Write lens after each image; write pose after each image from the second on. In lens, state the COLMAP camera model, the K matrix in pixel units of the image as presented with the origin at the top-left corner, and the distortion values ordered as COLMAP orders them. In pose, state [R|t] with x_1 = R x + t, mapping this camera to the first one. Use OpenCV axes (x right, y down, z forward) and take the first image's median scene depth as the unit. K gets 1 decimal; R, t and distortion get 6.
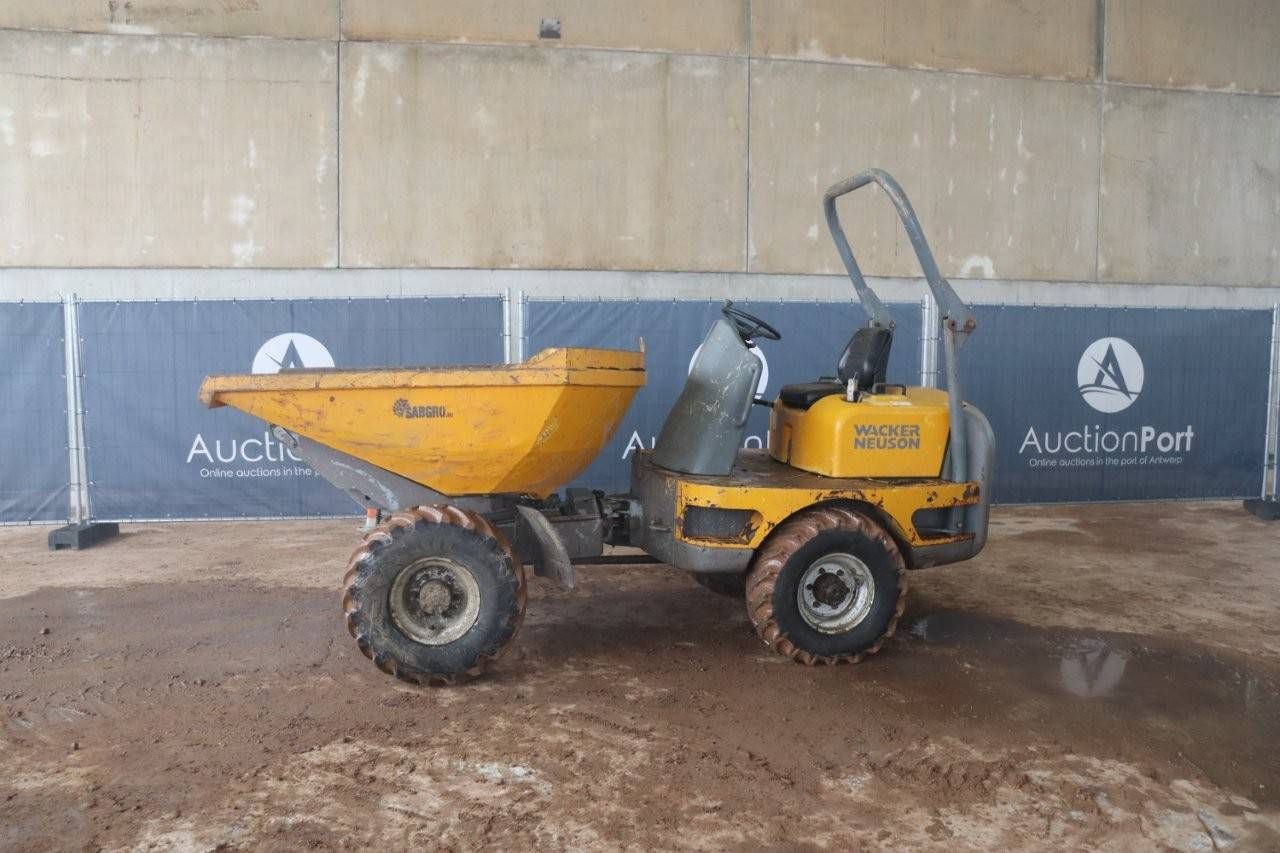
lens RADIAL K [[1092.2, 0, 643.5], [0, 1092.2, 427.0], [0, 0, 1]] dist [-0.183631, 0.169768]
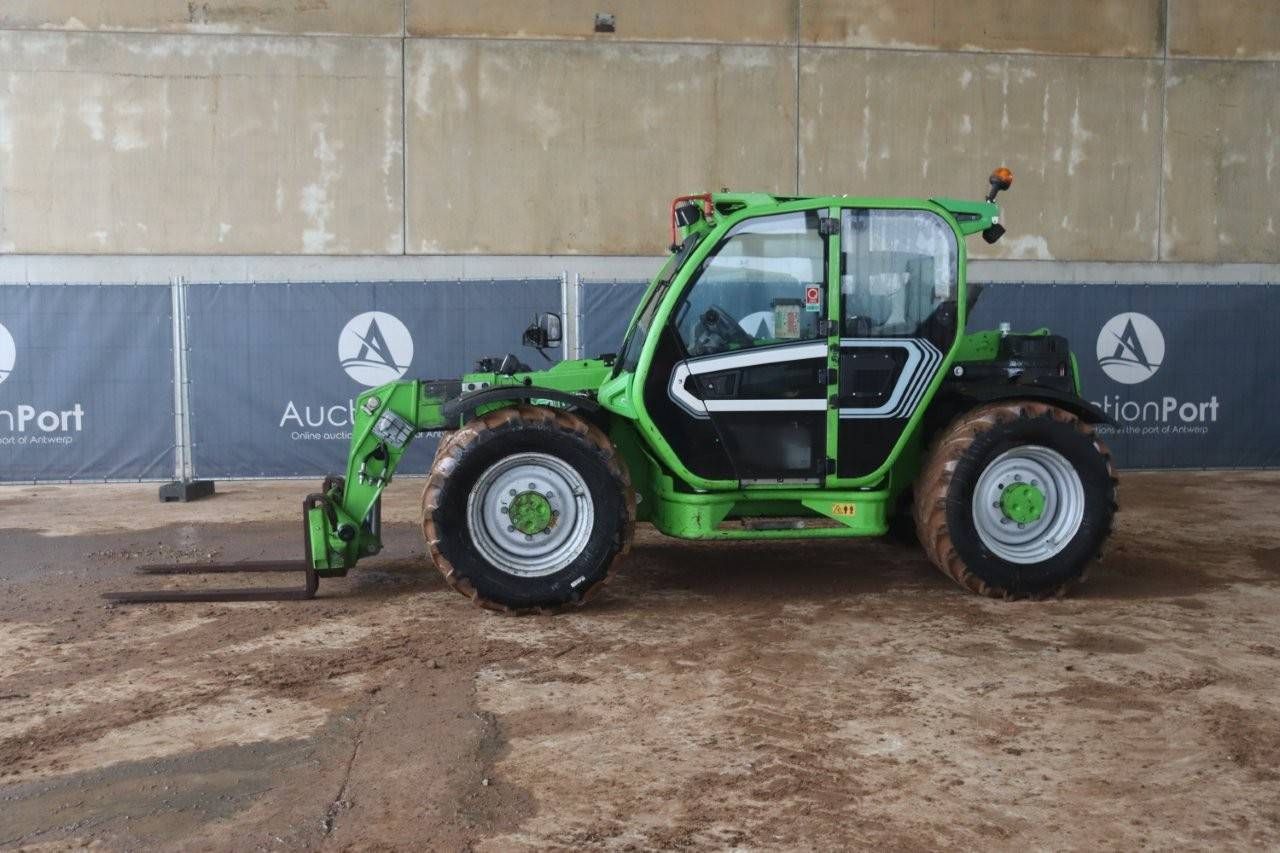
lens RADIAL K [[1398.5, 0, 640.0], [0, 1398.5, 426.5], [0, 0, 1]] dist [-0.134212, 0.270796]
pose [[0.997497, -0.000424, -0.070705, 0.050369], [-0.001145, 0.999754, -0.022145, 0.059593], [0.070697, 0.022171, 0.997251, -0.401424]]
